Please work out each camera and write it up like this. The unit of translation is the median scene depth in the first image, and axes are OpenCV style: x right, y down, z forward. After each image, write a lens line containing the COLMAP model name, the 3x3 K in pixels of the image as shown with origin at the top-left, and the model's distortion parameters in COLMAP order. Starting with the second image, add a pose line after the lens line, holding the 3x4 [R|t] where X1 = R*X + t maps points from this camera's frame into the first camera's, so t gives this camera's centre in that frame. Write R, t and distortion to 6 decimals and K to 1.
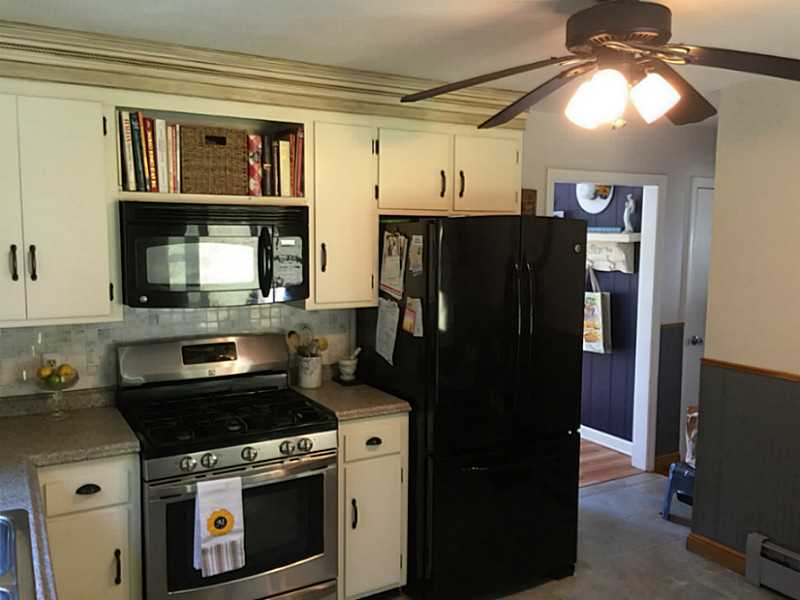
lens RADIAL K [[678.9, 0, 396.9], [0, 678.9, 300.5], [0, 0, 1]] dist [0.054941, -0.071366]
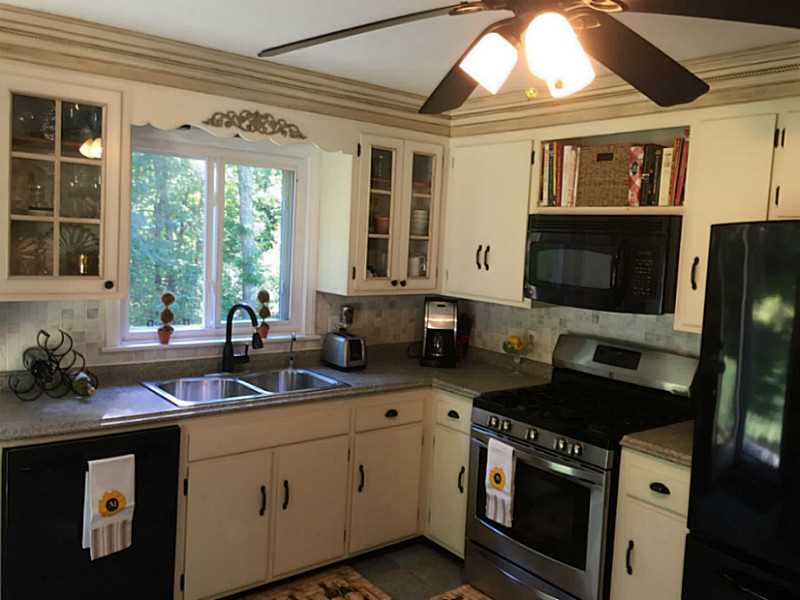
lens RADIAL K [[678.9, 0, 395.1], [0, 678.9, 291.5], [0, 0, 1]] dist [0.054941, -0.071366]
pose [[0.141729, 0.076921, -0.986912, 0.777305], [-0.164242, 0.984985, 0.053185, -0.025682], [0.976185, 0.154555, 0.152235, 0.538168]]
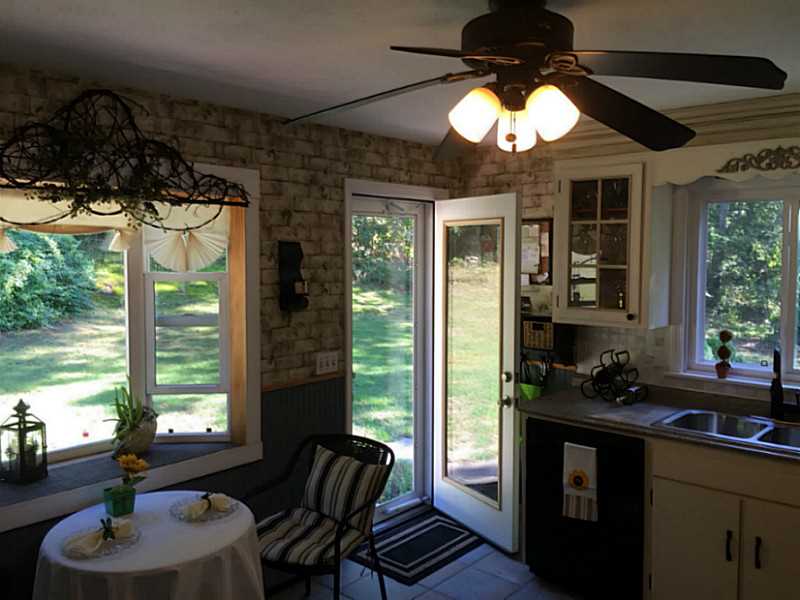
lens RADIAL K [[678.9, 0, 397.5], [0, 678.9, 300.7], [0, 0, 1]] dist [0.054941, -0.071366]
pose [[-0.947605, 0.012903, -0.319185, 0.342281], [-0.048139, 0.982005, 0.182615, -0.250361], [0.315797, 0.188412, -0.929932, 1.906092]]
